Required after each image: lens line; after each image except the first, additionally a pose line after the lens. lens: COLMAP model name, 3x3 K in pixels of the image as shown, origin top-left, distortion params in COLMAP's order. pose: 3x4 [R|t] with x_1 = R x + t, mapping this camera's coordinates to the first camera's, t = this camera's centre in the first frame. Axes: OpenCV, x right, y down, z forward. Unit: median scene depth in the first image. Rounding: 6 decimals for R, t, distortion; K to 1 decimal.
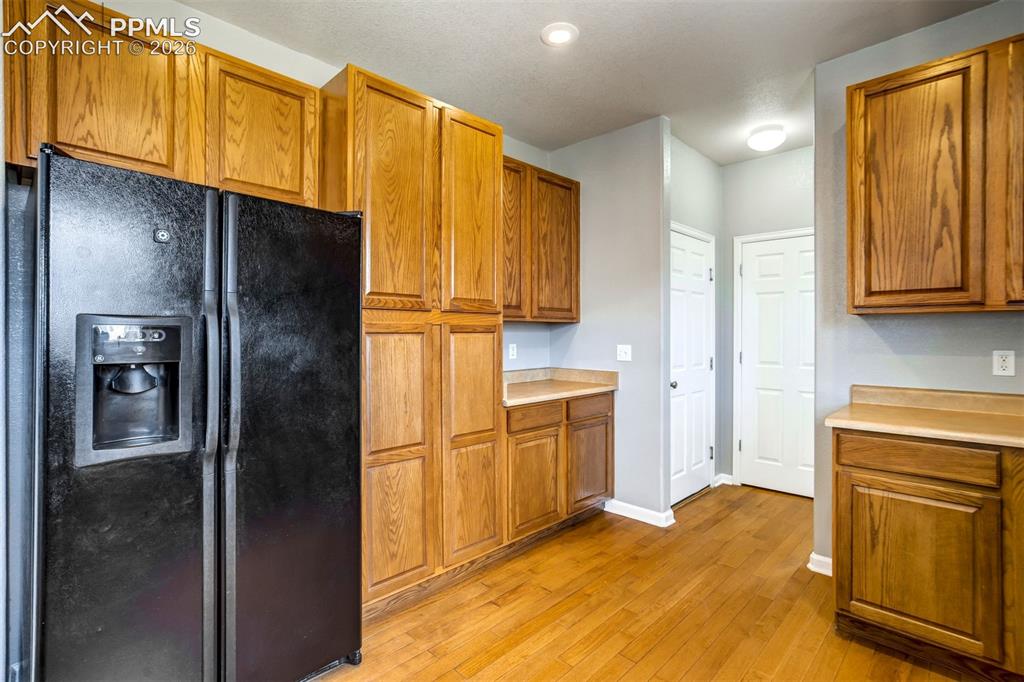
lens RADIAL K [[480.7, 0, 523.7], [0, 480.7, 334.4], [0, 0, 1]] dist [0.000329, 0.000316]
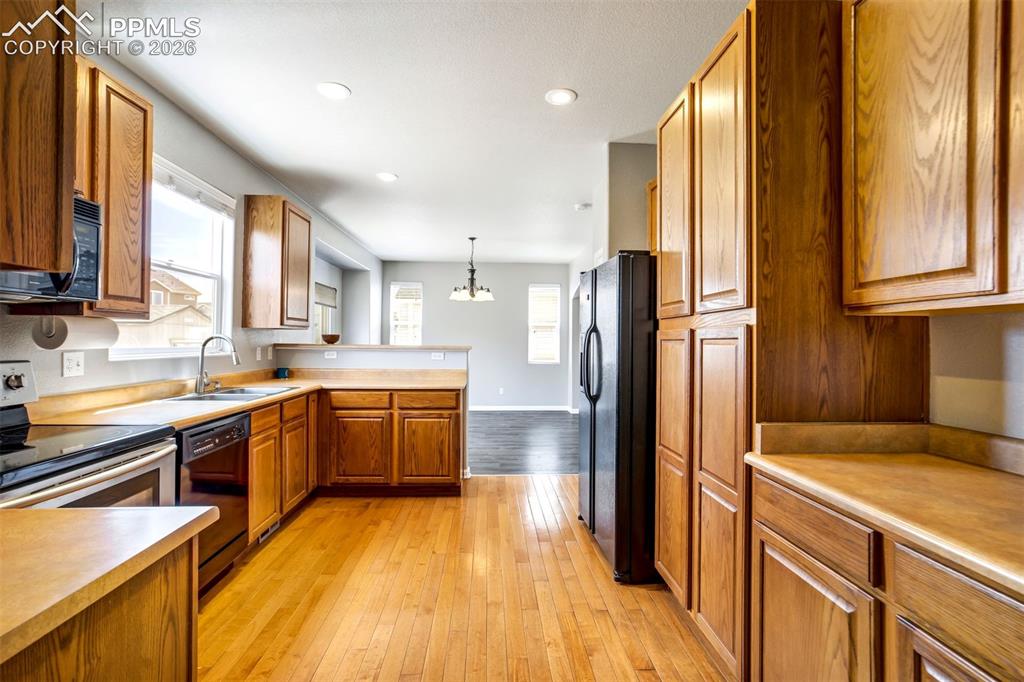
lens RADIAL K [[482.4, 0, 513.8], [0, 482.4, 337.5], [0, 0, 1]] dist [-0.045305, 0.025035]
pose [[-0.689608, -0.007518, -0.724144, 0.777778], [-0.003365, 0.999969, -0.007177, 0.001758], [0.724175, -0.002513, -0.689612, 1.582485]]
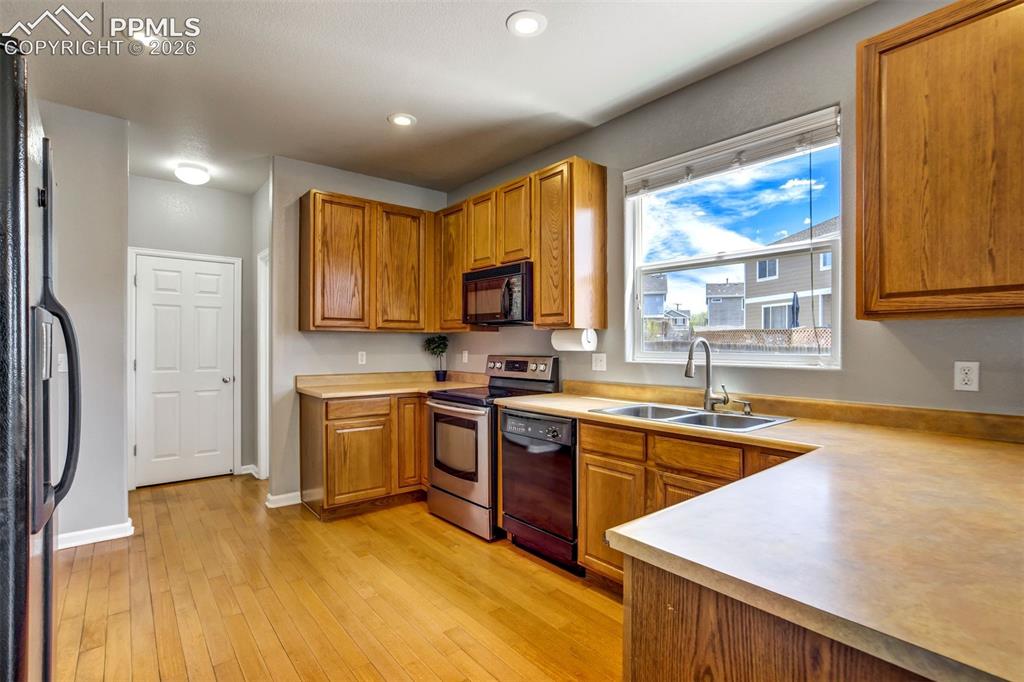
lens RADIAL K [[488.7, 0, 512.0], [0, 488.7, 341.0], [0, 0, 1]] dist [-0.045360, 0.000041]
pose [[0.120812, 0.008973, 0.992635, -0.942840], [-0.003255, 0.999957, -0.008643, 0.006345], [-0.992670, -0.002186, 0.120836, 0.157570]]
